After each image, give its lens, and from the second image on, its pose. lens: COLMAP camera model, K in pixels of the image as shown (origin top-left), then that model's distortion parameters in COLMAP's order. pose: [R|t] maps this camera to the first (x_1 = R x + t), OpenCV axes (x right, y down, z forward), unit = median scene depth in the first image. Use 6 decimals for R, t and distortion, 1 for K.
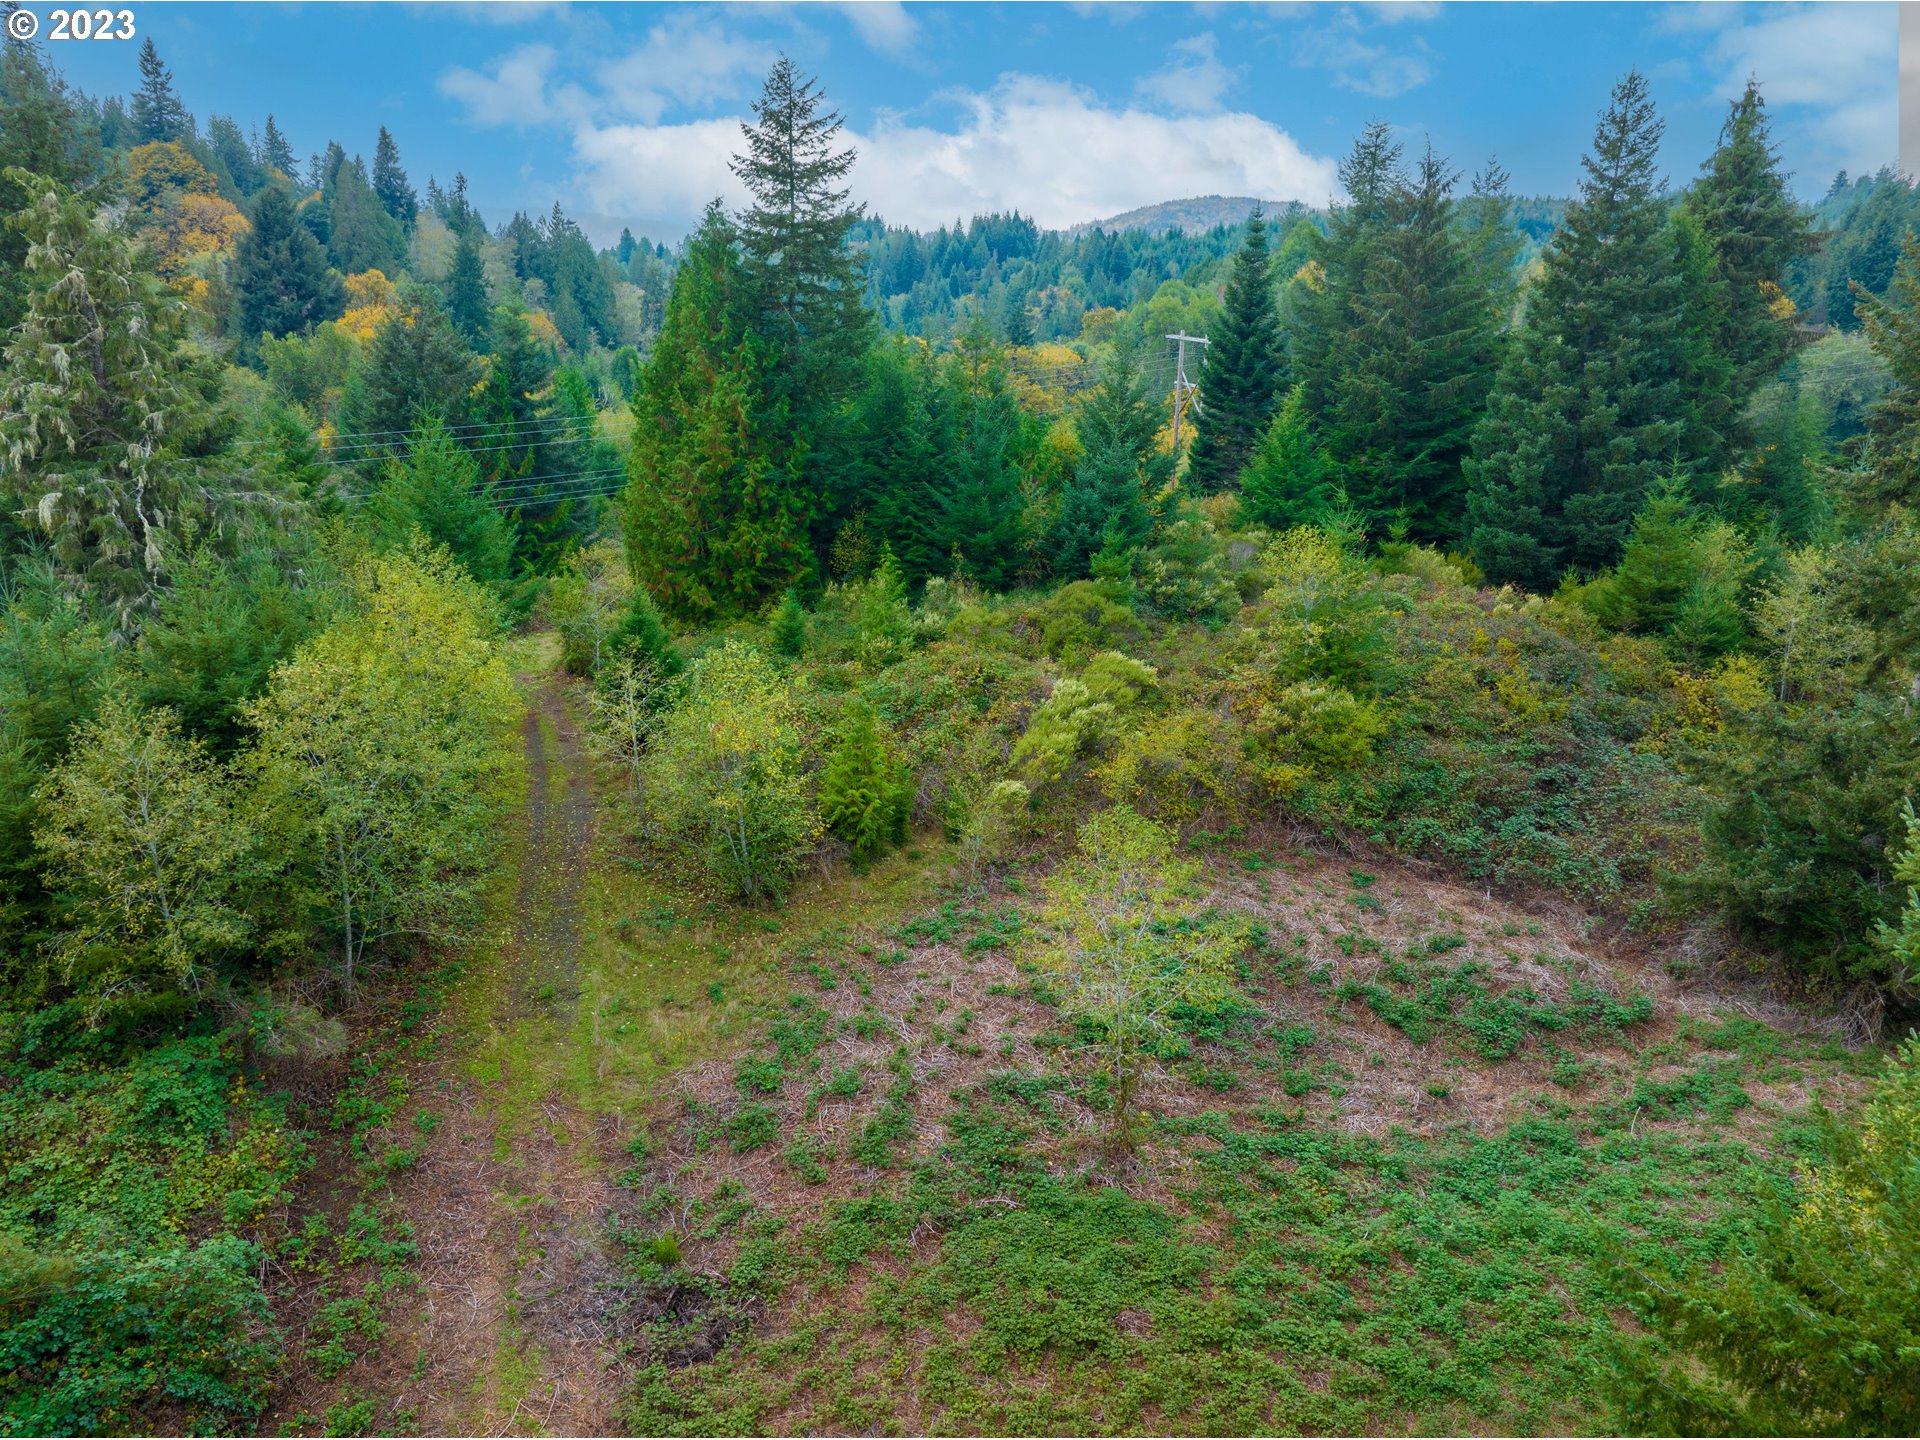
lens RADIAL K [[1341.9, 0, 971.3], [0, 1341.9, 706.8], [0, 0, 1]] dist [-0.045790, 0.020602]
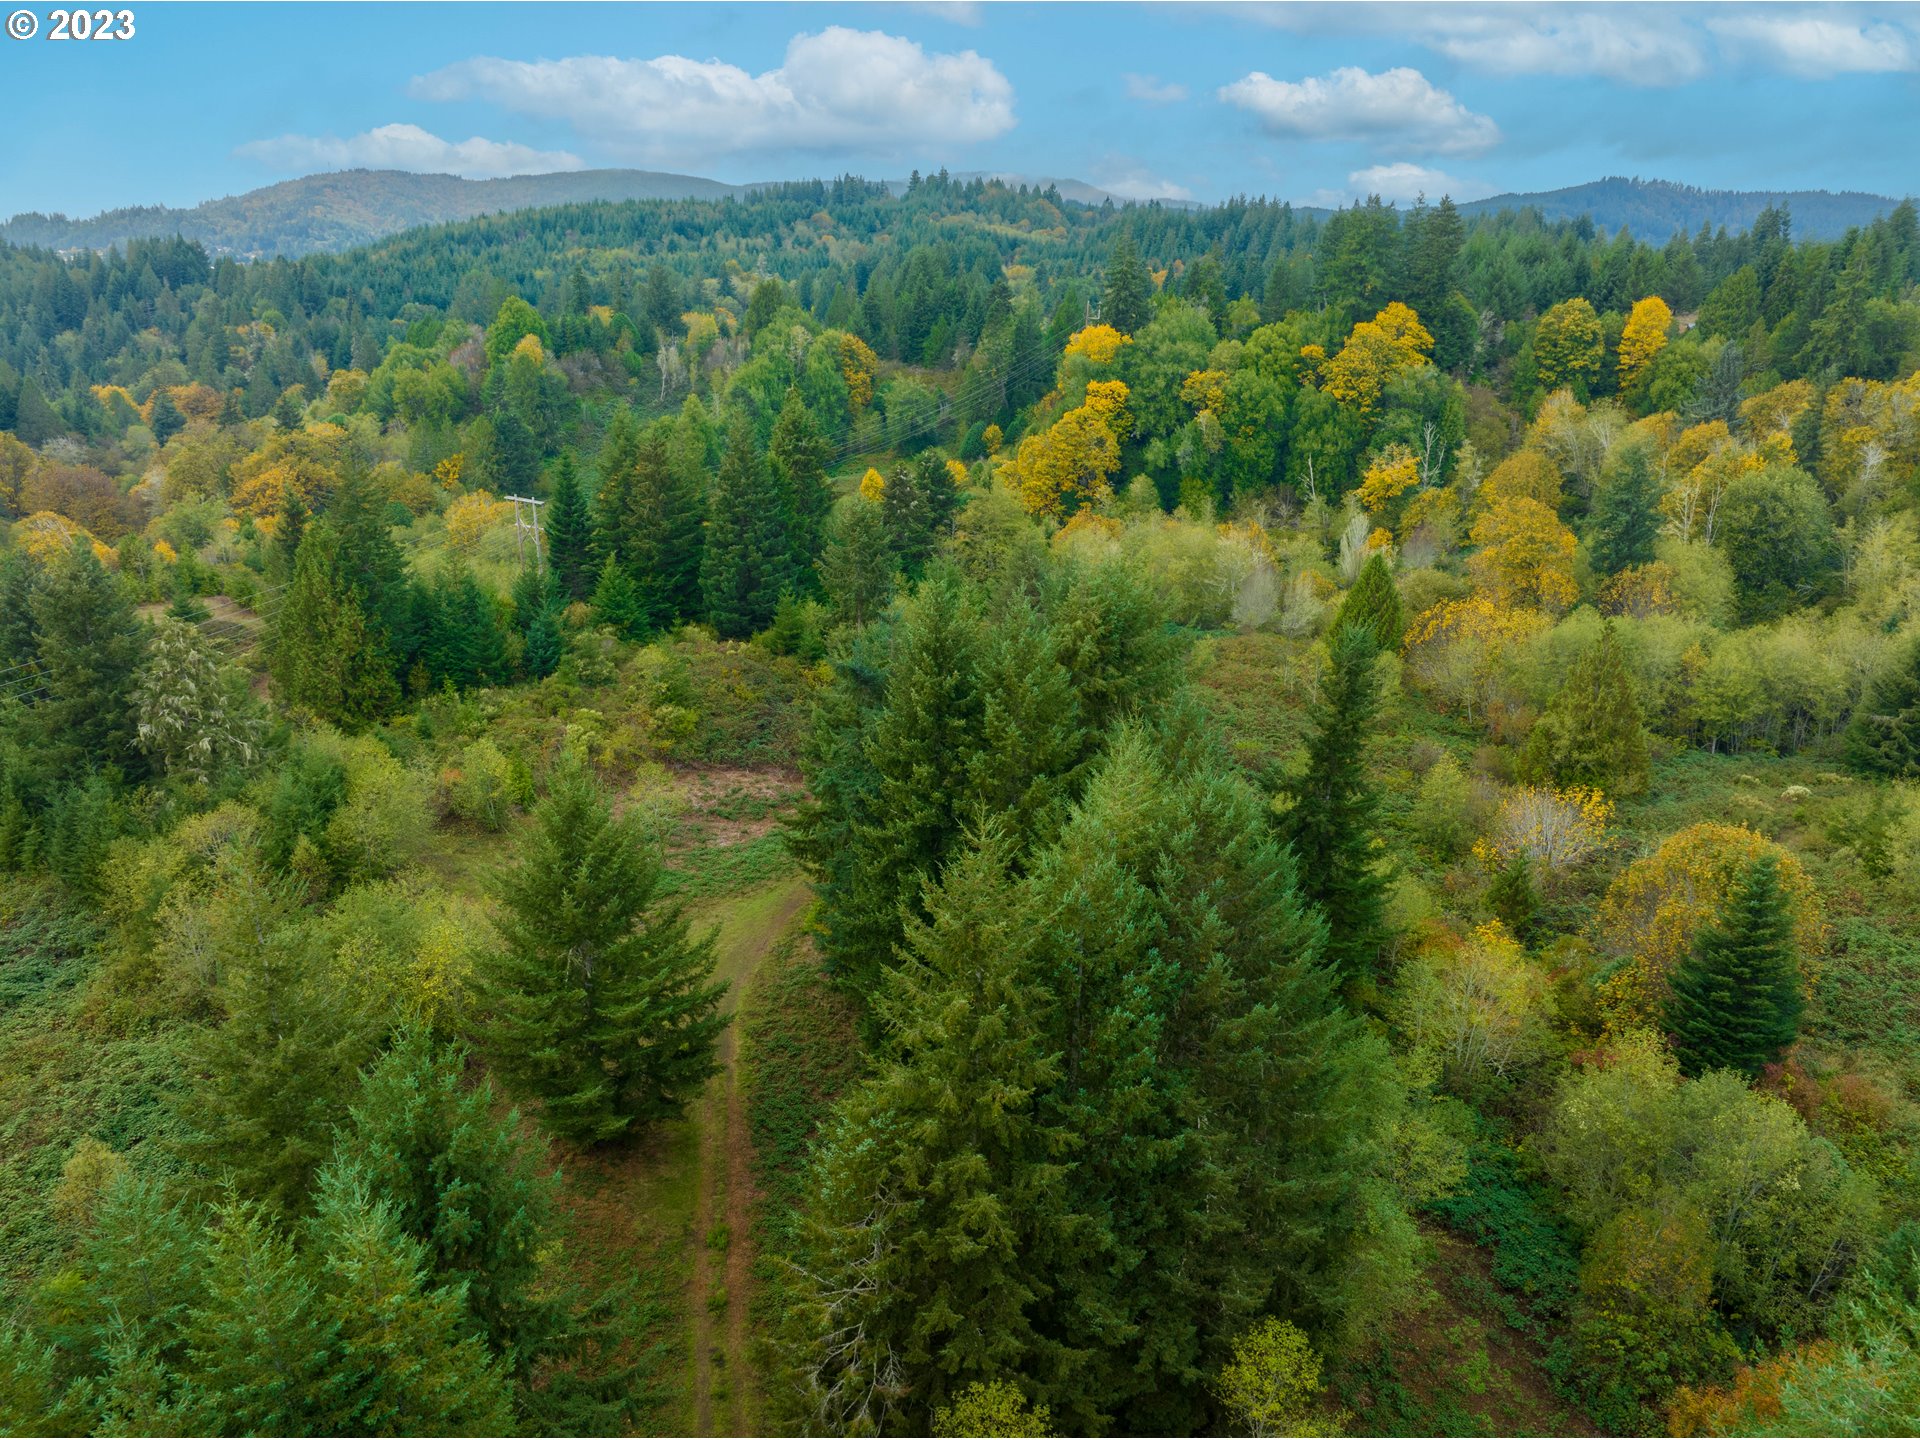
lens RADIAL K [[1341.9, 0, 966.5], [0, 1341.9, 712.0], [0, 0, 1]] dist [-0.045790, 0.020602]
pose [[0.838148, -0.199068, 0.507818, -0.452178], [0.181109, 0.979769, 0.085157, -0.097812], [-0.514497, 0.020596, 0.857245, -1.184076]]
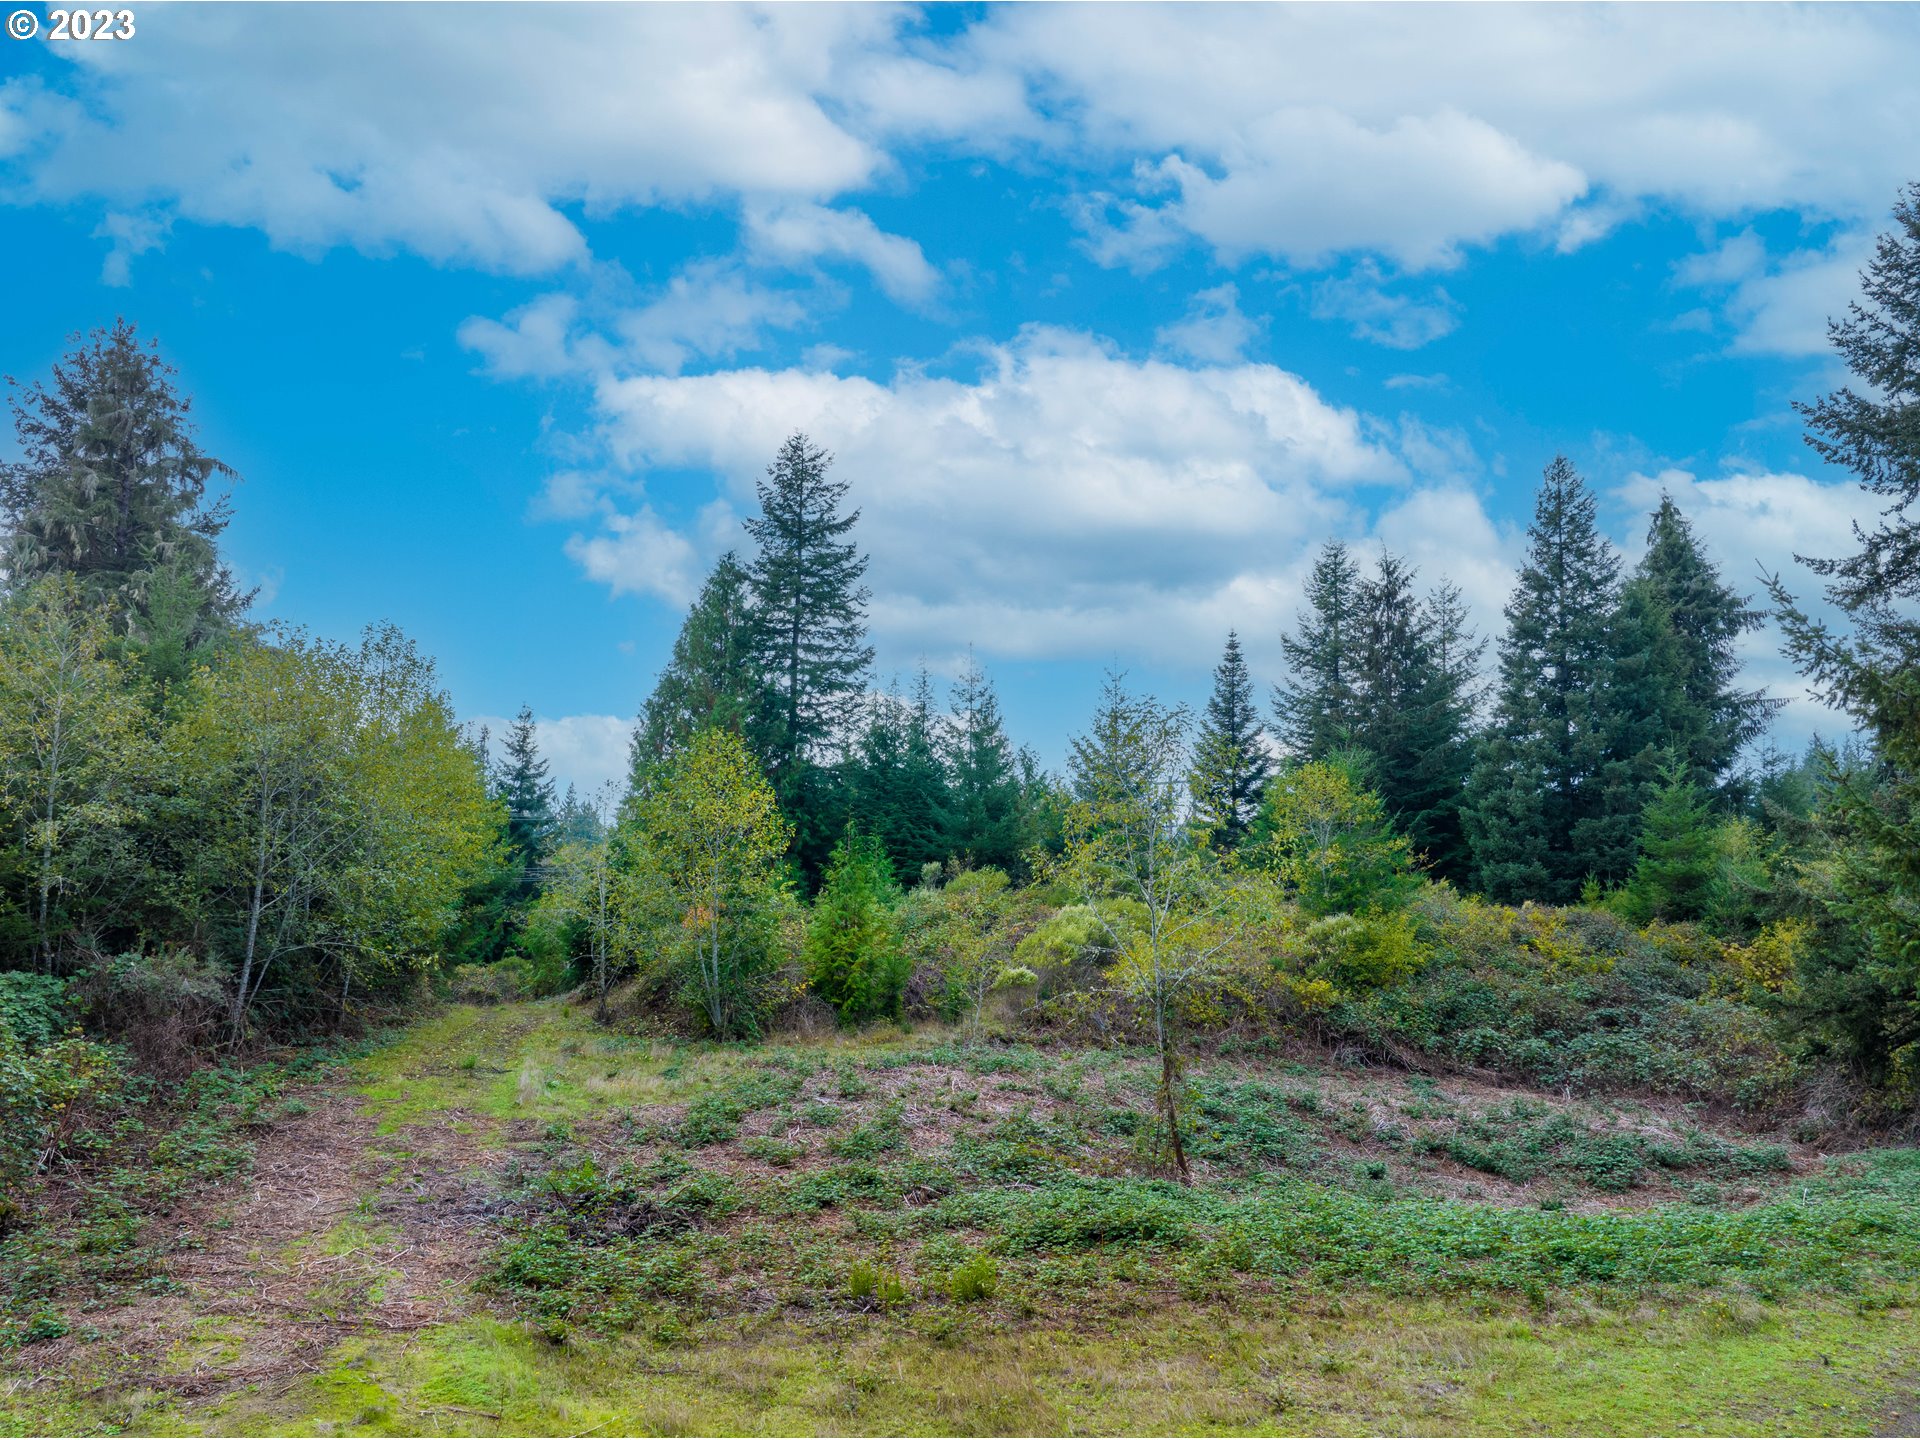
lens RADIAL K [[1341.9, 0, 967.7], [0, 1341.9, 726.4], [0, 0, 1]] dist [-0.045790, 0.020602]
pose [[0.999976, -0.001884, 0.006631, -0.006466], [0.004527, 0.904860, -0.425684, 0.212813], [-0.005198, 0.425704, 0.904847, 0.085567]]
